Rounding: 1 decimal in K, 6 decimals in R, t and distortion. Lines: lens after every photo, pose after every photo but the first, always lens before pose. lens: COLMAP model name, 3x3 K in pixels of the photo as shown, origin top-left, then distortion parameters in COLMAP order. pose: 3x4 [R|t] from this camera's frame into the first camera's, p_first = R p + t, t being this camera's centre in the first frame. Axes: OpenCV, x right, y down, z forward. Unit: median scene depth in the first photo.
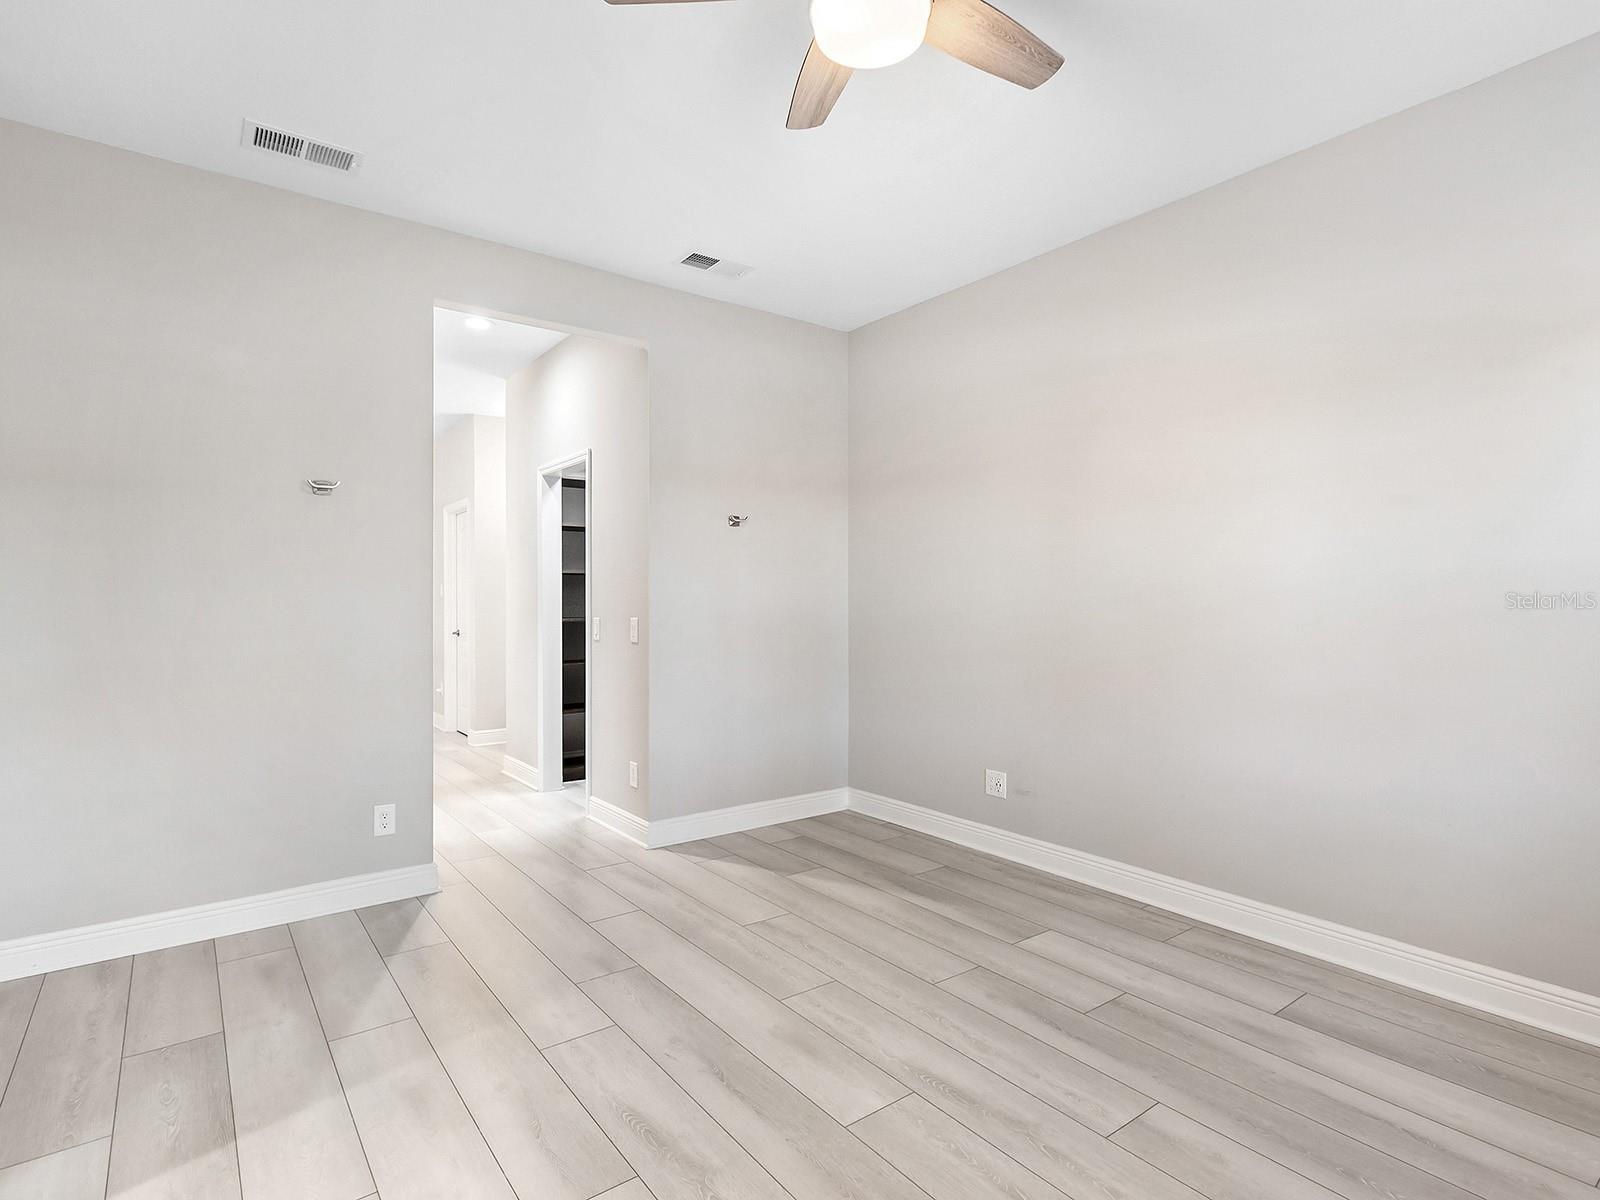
lens RADIAL K [[809.7, 0, 818.3], [0, 809.7, 591.7], [0, 0, 1]] dist [-0.000084, 0.000060]
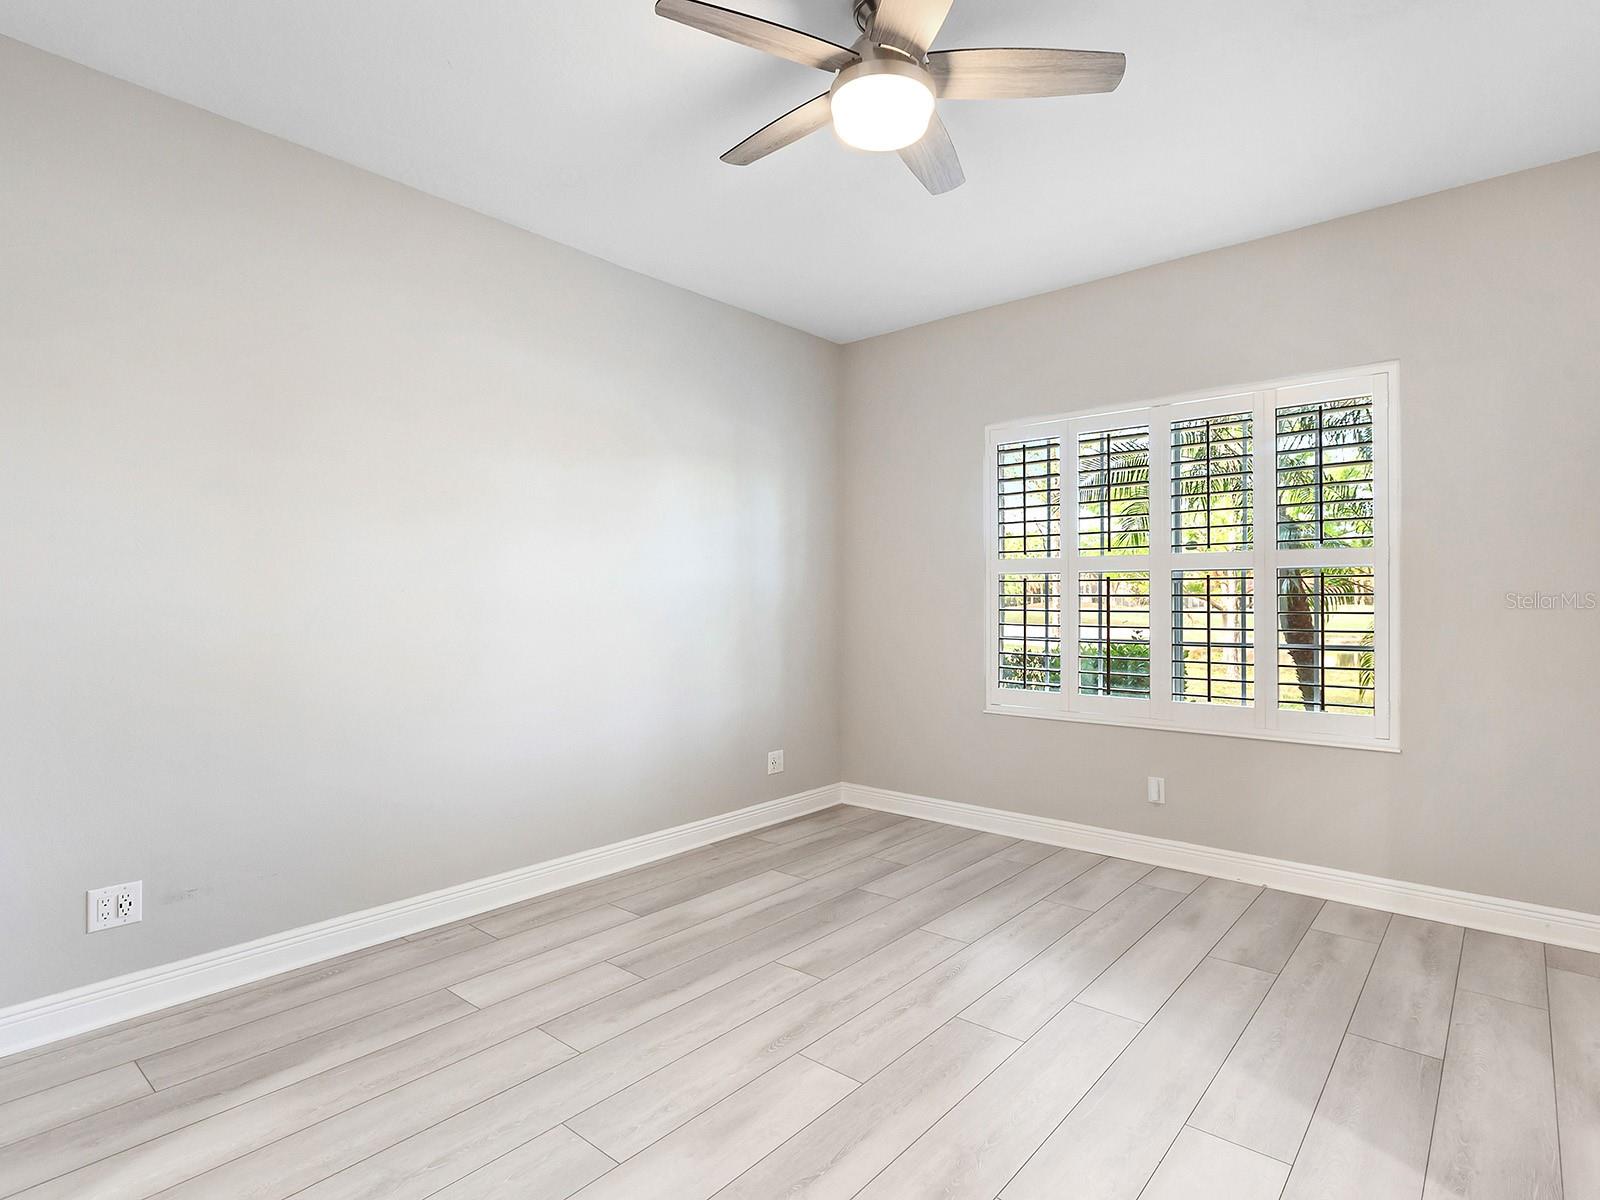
lens RADIAL K [[809.7, 0, 818.3], [0, 809.7, 591.7], [0, 0, 1]] dist [-0.000084, 0.000060]
pose [[-0.188404, 0.010369, 0.982037, -0.718719], [-0.005221, 0.999920, -0.011559, 0.004807], [-0.982078, -0.007305, -0.188335, 0.877296]]
